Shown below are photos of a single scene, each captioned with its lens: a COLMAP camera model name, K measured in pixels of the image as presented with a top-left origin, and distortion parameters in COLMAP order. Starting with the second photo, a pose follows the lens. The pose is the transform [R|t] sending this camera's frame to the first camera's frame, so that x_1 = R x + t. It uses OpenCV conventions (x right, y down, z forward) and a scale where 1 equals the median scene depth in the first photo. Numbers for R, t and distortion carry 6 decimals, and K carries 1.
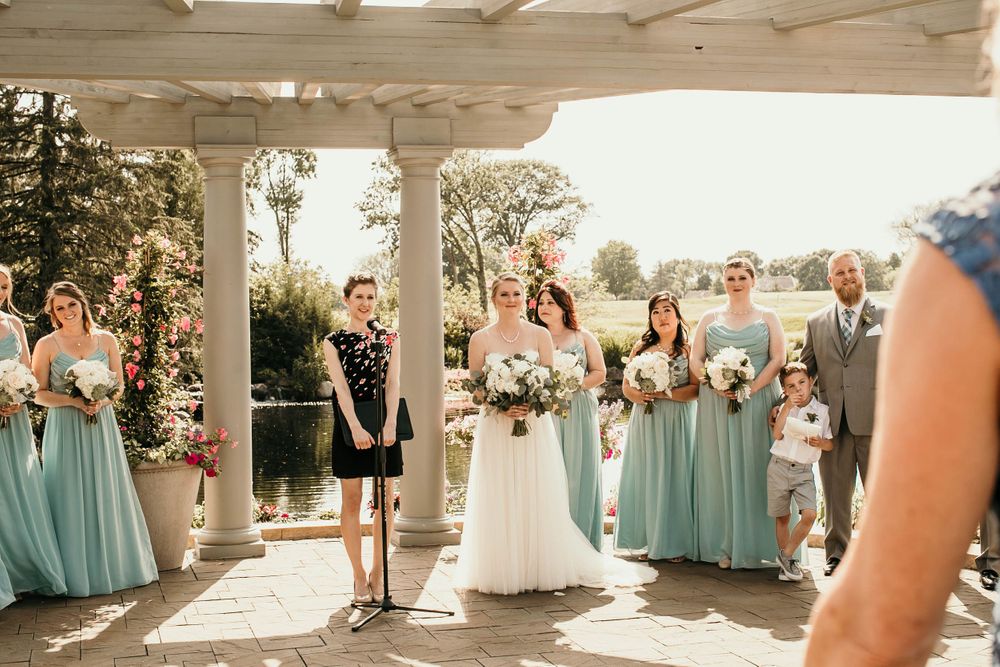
lens RADIAL K [[1466.6, 0, 500.0], [0, 1466.6, 333.5], [0, 0, 1]] dist [-0.154583, 0.110293]
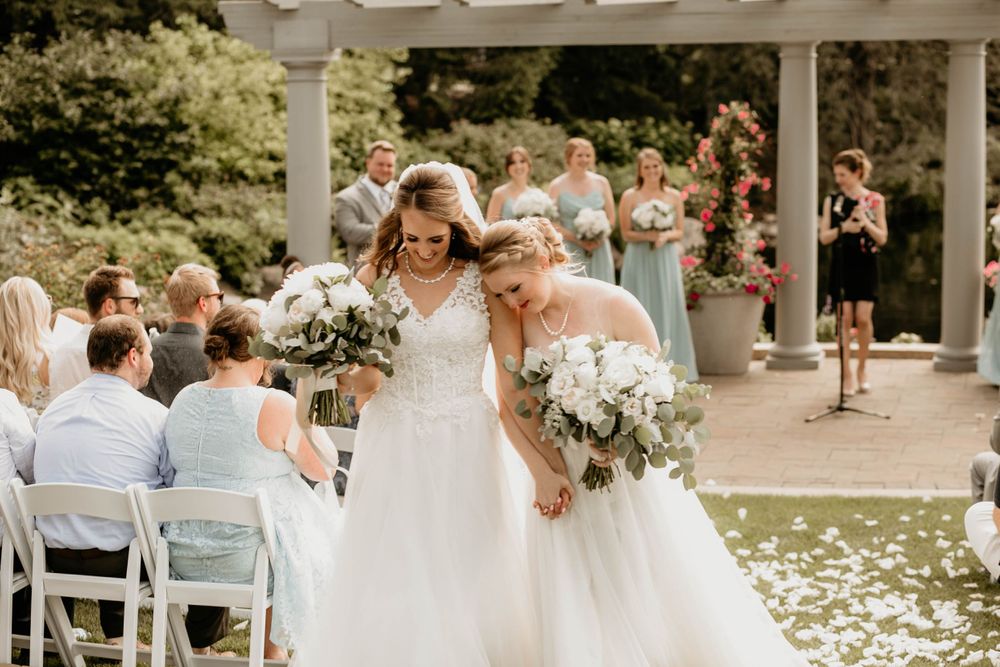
lens RADIAL K [[2418.3, 0, 500.0], [0, 2418.3, 333.5], [0, 0, 1]] dist [-0.070240, -0.974800]
pose [[0.873848, 0.070105, -0.481118, 0.554939], [-0.009034, 0.991720, 0.128097, -0.128476], [0.486115, -0.107591, 0.867247, -0.844953]]
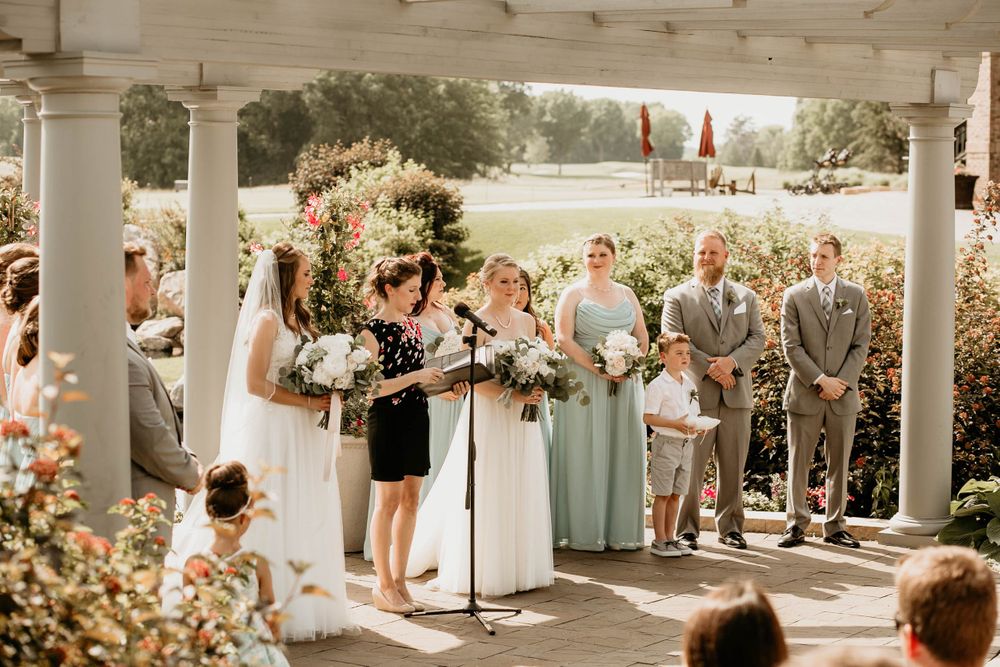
lens RADIAL K [[2408.1, 0, 500.0], [0, 2408.1, 333.5], [0, 0, 1]] dist [-0.099782, -0.683096]
pose [[0.750166, -0.023930, 0.660816, -0.847467], [-0.007343, 0.998982, 0.044512, -0.049819], [-0.661208, -0.038243, 0.749227, -0.150982]]
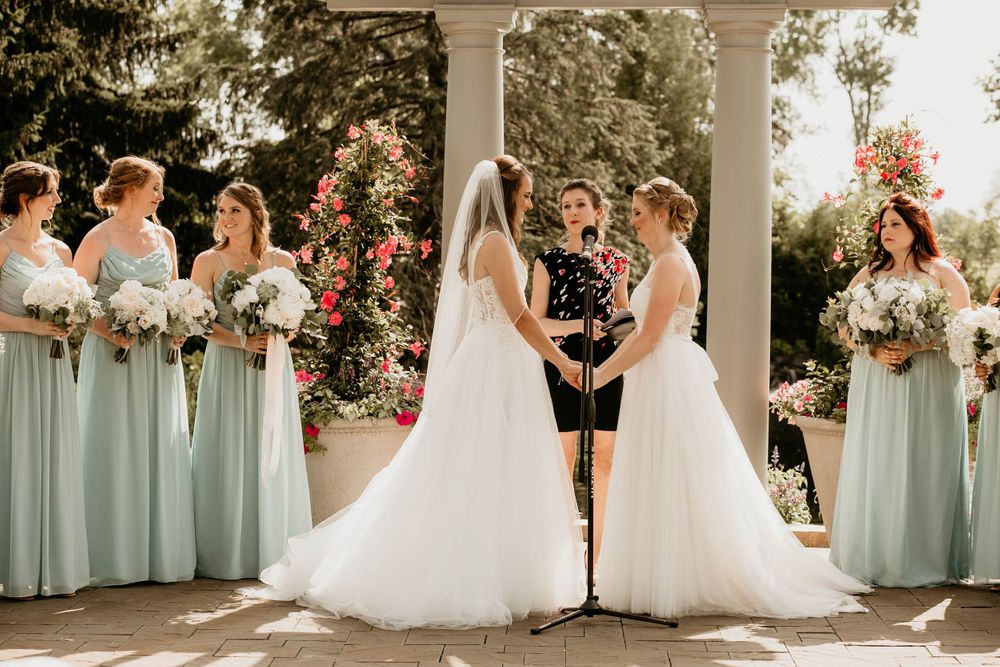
lens RADIAL K [[2414.7, 0, 500.0], [0, 2414.7, 333.5], [0, 0, 1]] dist [-0.077301, -0.930846]
pose [[0.953567, 0.033215, -0.299343, 0.194730], [-0.028073, 0.999375, 0.021462, 0.012026], [0.299869, -0.012062, 0.953904, -0.175246]]
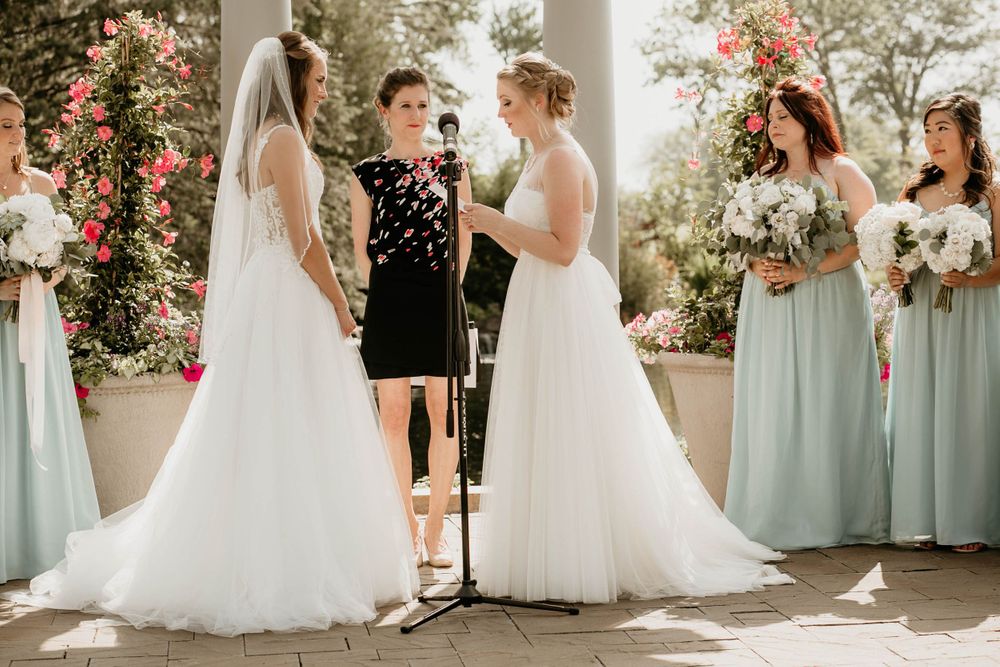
lens RADIAL K [[2414.7, 0, 500.0], [0, 2414.7, 333.5], [0, 0, 1]] dist [-0.077301, -0.930846]
pose [[0.987270, -0.000520, -0.159052, 0.074048], [0.005166, 0.999572, 0.028799, 0.036869], [0.158969, -0.029254, 0.986850, 0.007492]]
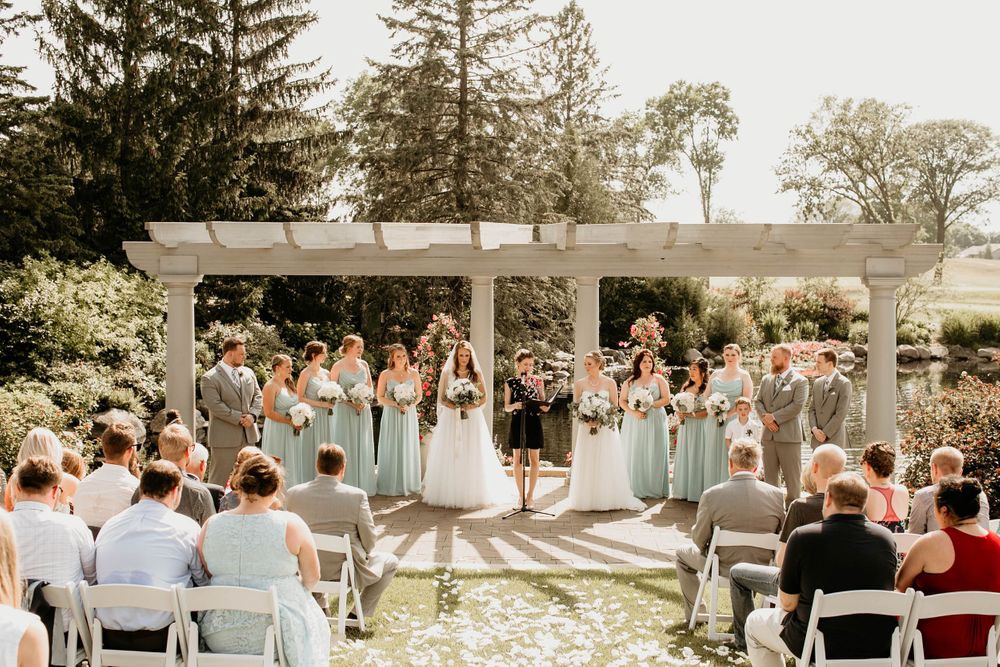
lens RADIAL K [[1466.6, 0, 500.0], [0, 1466.6, 333.5], [0, 0, 1]] dist [-0.154583, 0.110293]
pose [[0.954565, 0.044111, -0.294719, 0.389235], [-0.032802, 0.998527, 0.043209, -0.123427], [0.296191, -0.031579, 0.954607, -0.798718]]
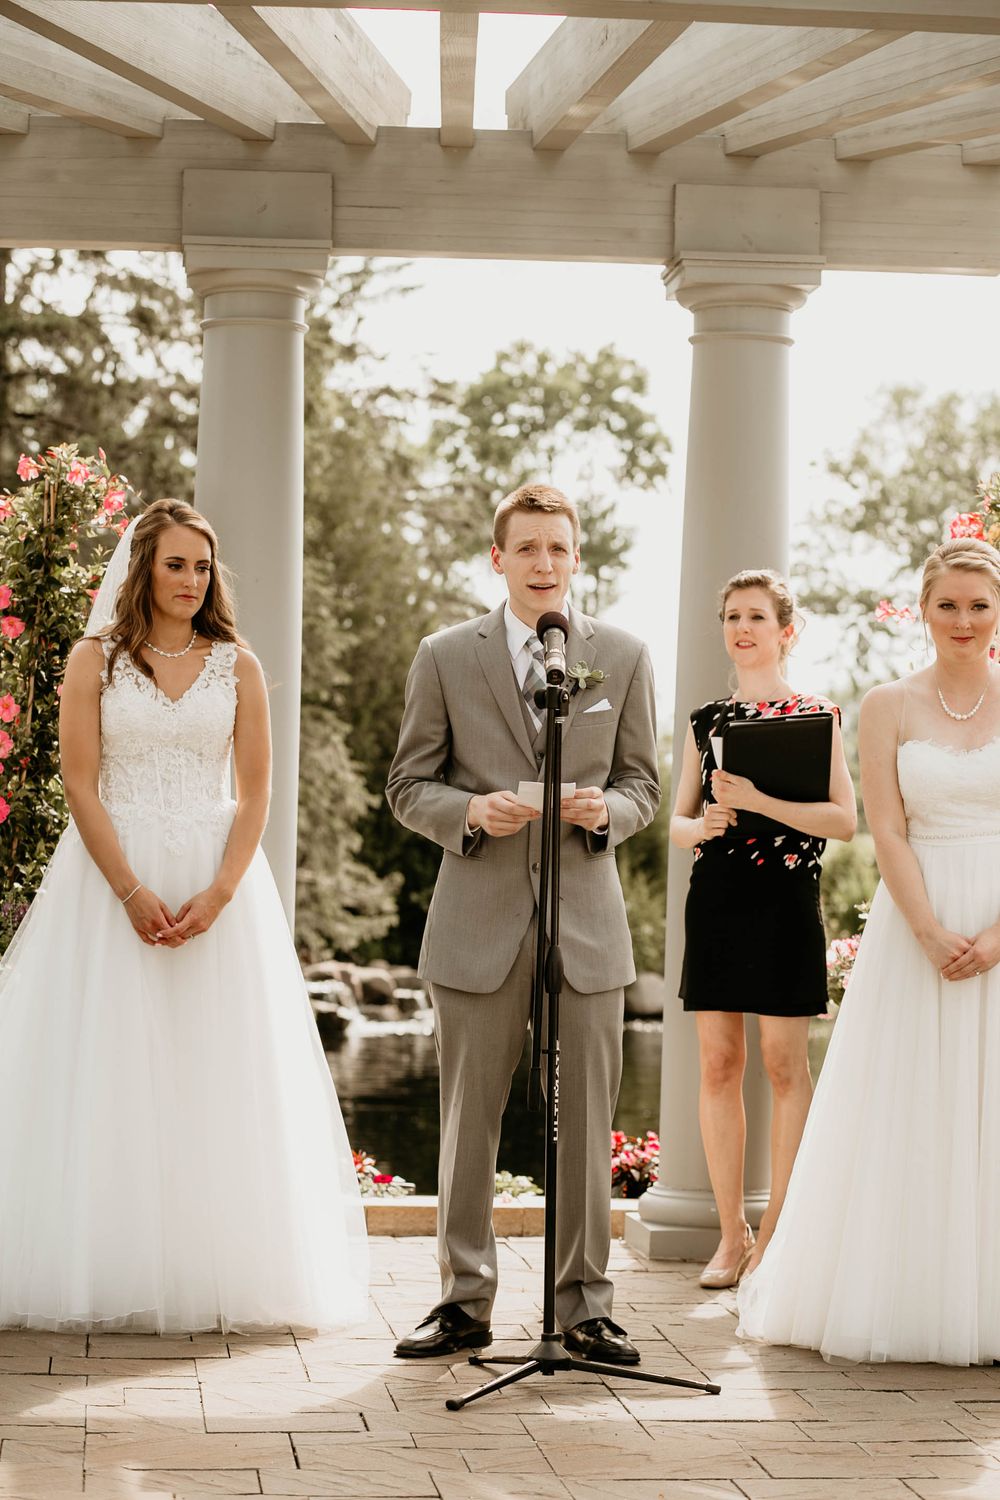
lens RADIAL K [[3632.4, 0, 500.0], [0, 3632.4, 750.0], [0, 0, 1]] dist [-0.041285, -1.544971]
pose [[0.984542, 0.033359, -0.171945, 0.055503], [-0.040278, 0.998507, -0.036908, 0.045698], [0.170457, 0.043263, 0.984415, 0.021661]]
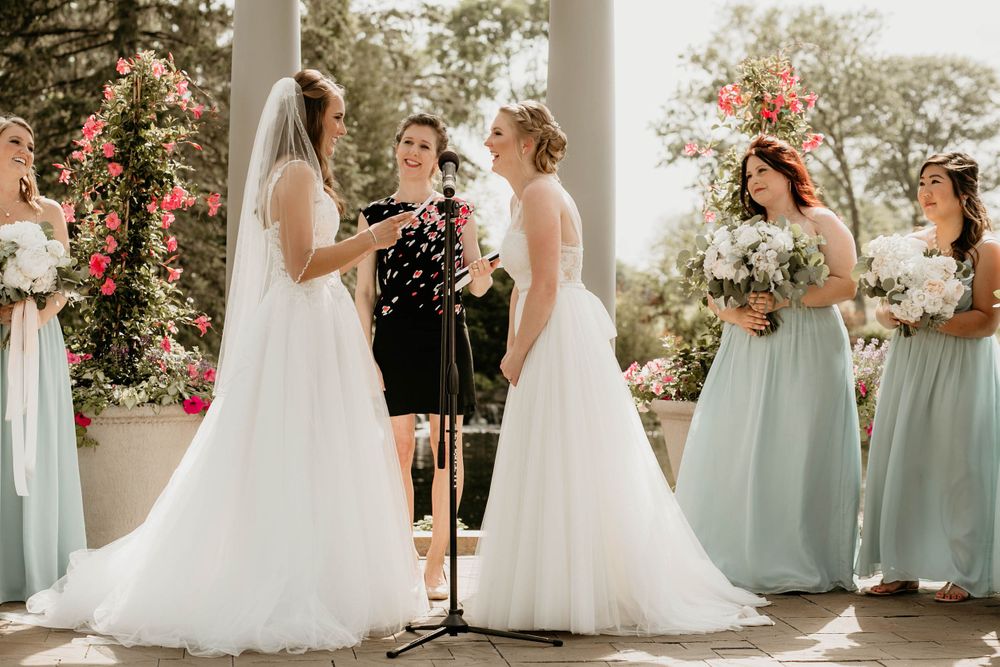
lens RADIAL K [[2418.3, 0, 500.0], [0, 2418.3, 333.5], [0, 0, 1]] dist [-0.070240, -0.974800]
pose [[0.986291, 0.021485, -0.163613, 0.082571], [-0.022342, 0.999745, -0.003401, 0.050473], [0.163498, 0.007009, 0.986519, -0.009792]]
